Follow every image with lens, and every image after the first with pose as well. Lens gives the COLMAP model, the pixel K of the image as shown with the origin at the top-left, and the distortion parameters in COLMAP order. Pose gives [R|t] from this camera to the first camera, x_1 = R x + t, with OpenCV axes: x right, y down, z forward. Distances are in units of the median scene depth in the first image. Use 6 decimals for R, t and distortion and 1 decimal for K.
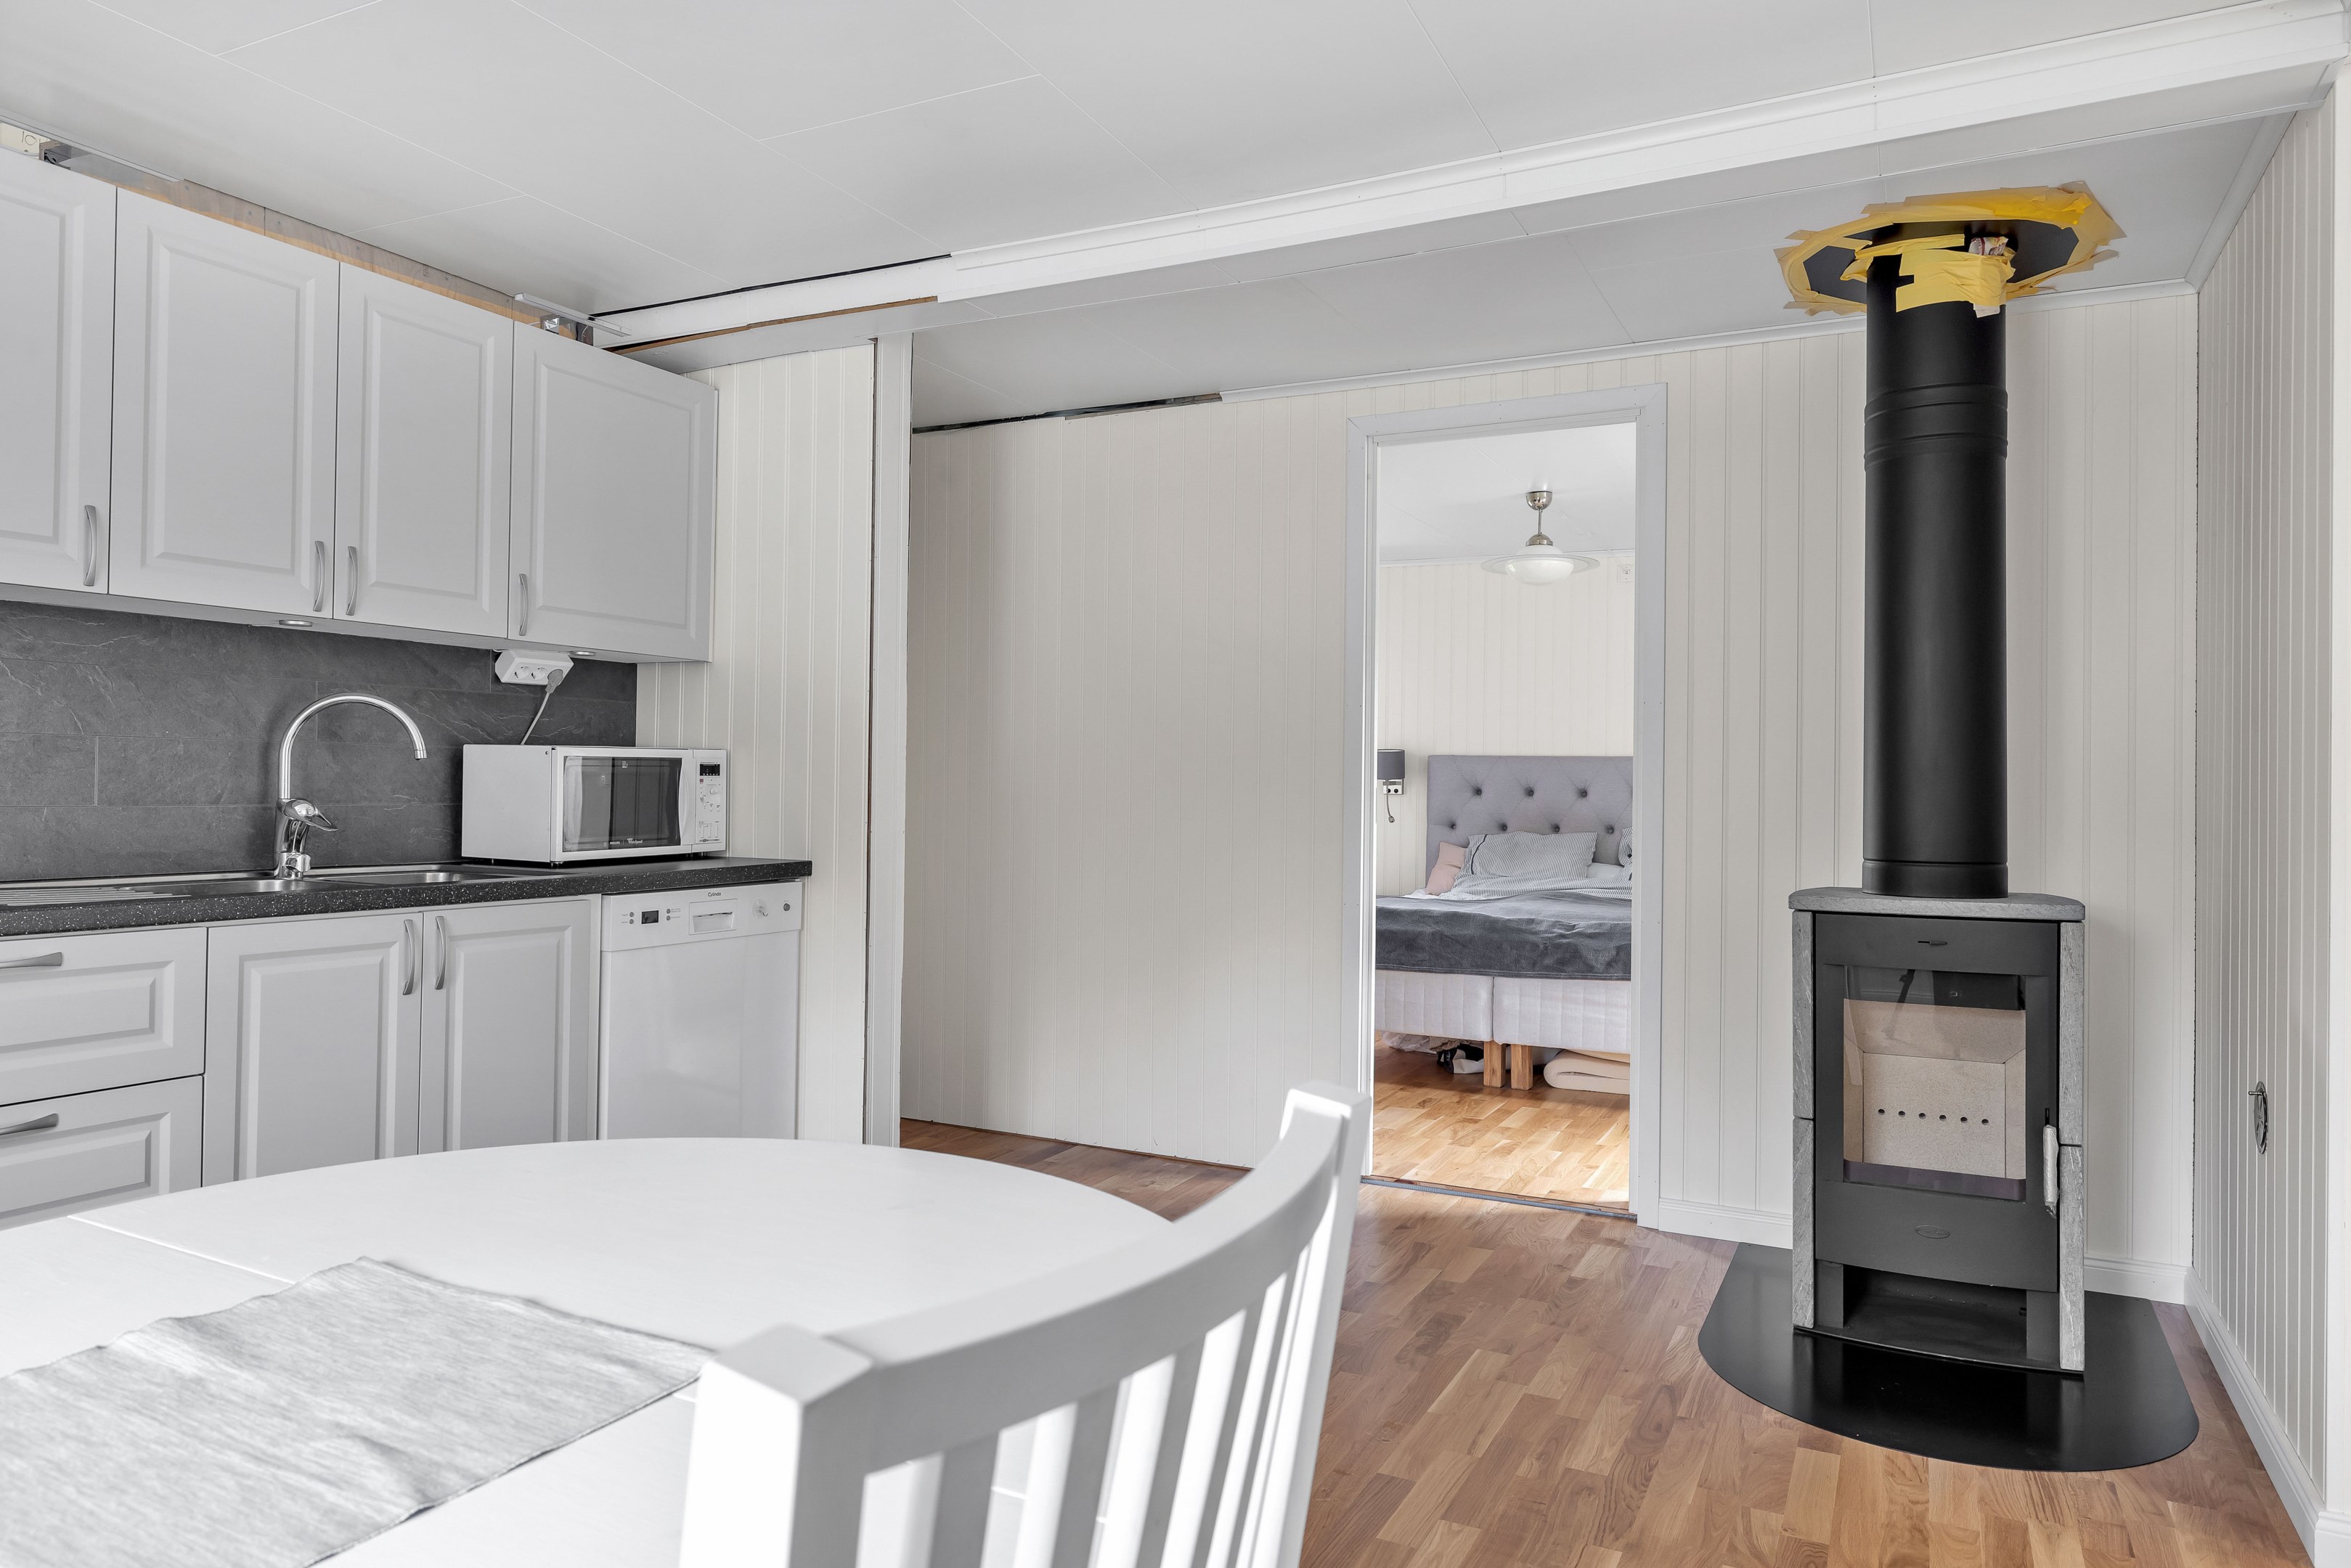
lens RADIAL K [[1442.5, 0, 1194.1], [0, 1442.5, 781.2], [0, 0, 1]] dist [-0.007231, 0.004764]
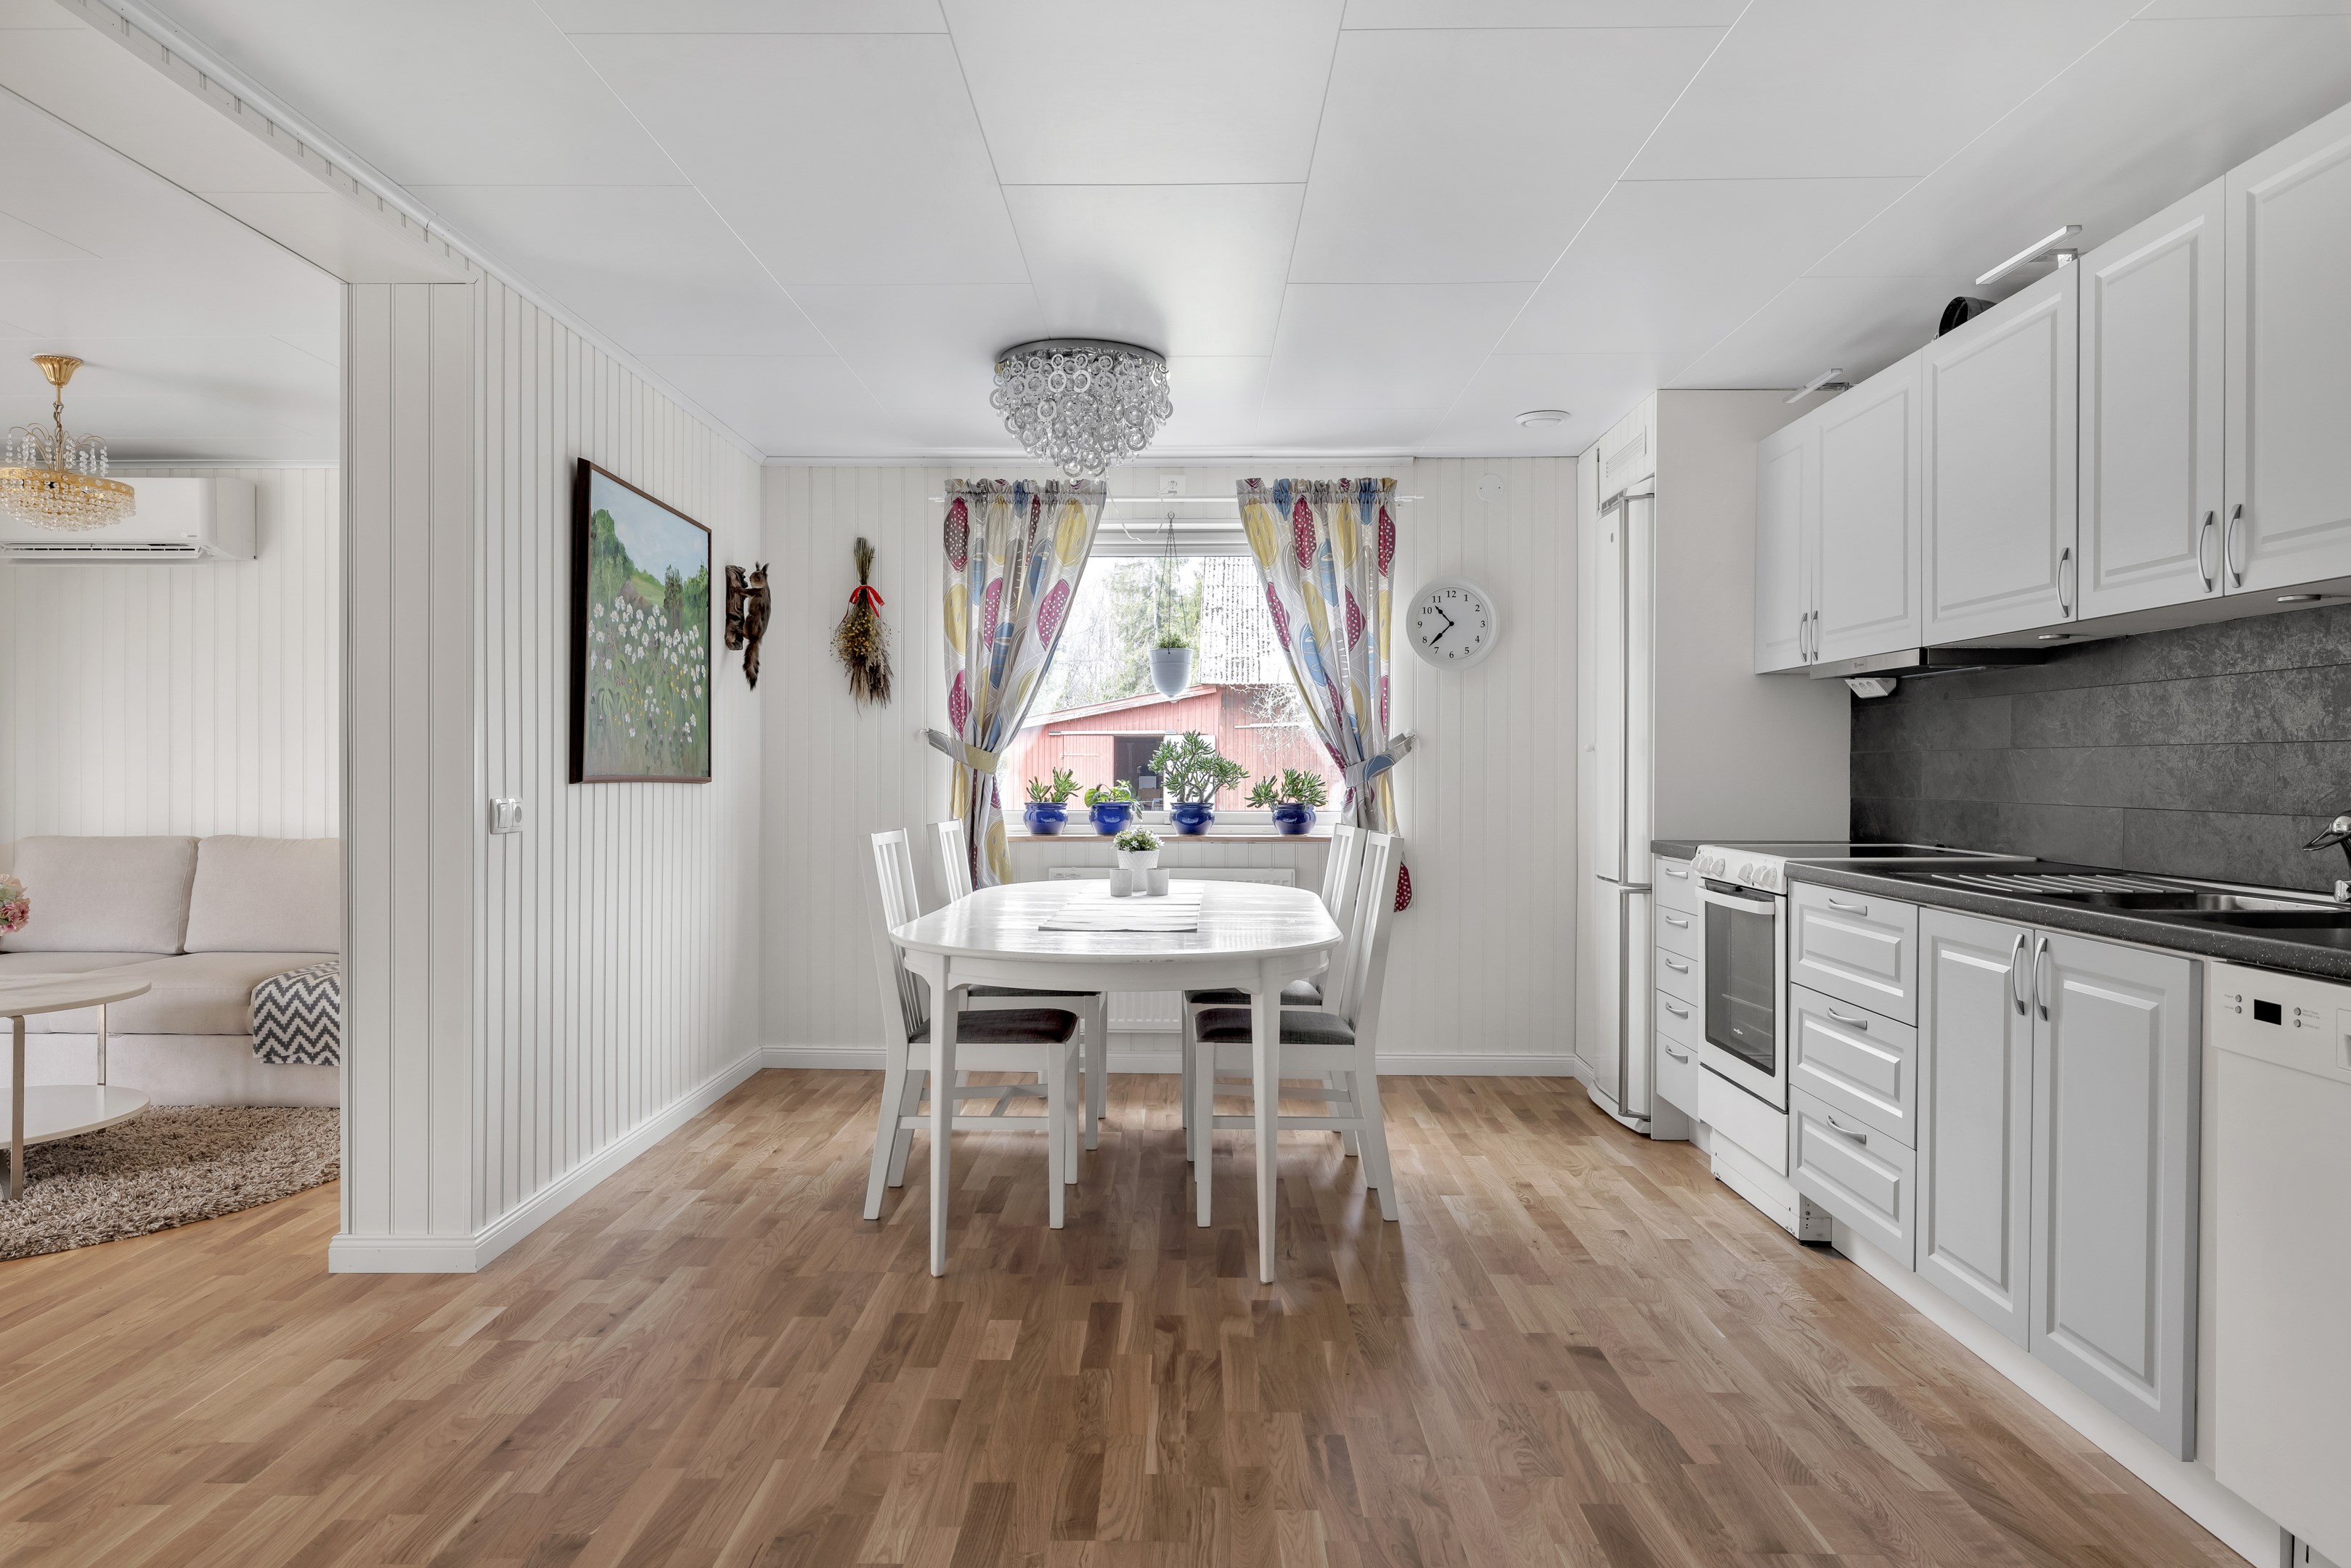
lens RADIAL K [[1442.5, 0, 1158.7], [0, 1442.5, 781.2], [0, 0, 1]] dist [-0.007231, 0.004764]
pose [[-0.896486, -0.008380, -0.442992, 0.352156], [-0.009631, 0.999953, 0.000574, 0.002076], [0.442967, 0.004781, -0.896525, 1.531679]]
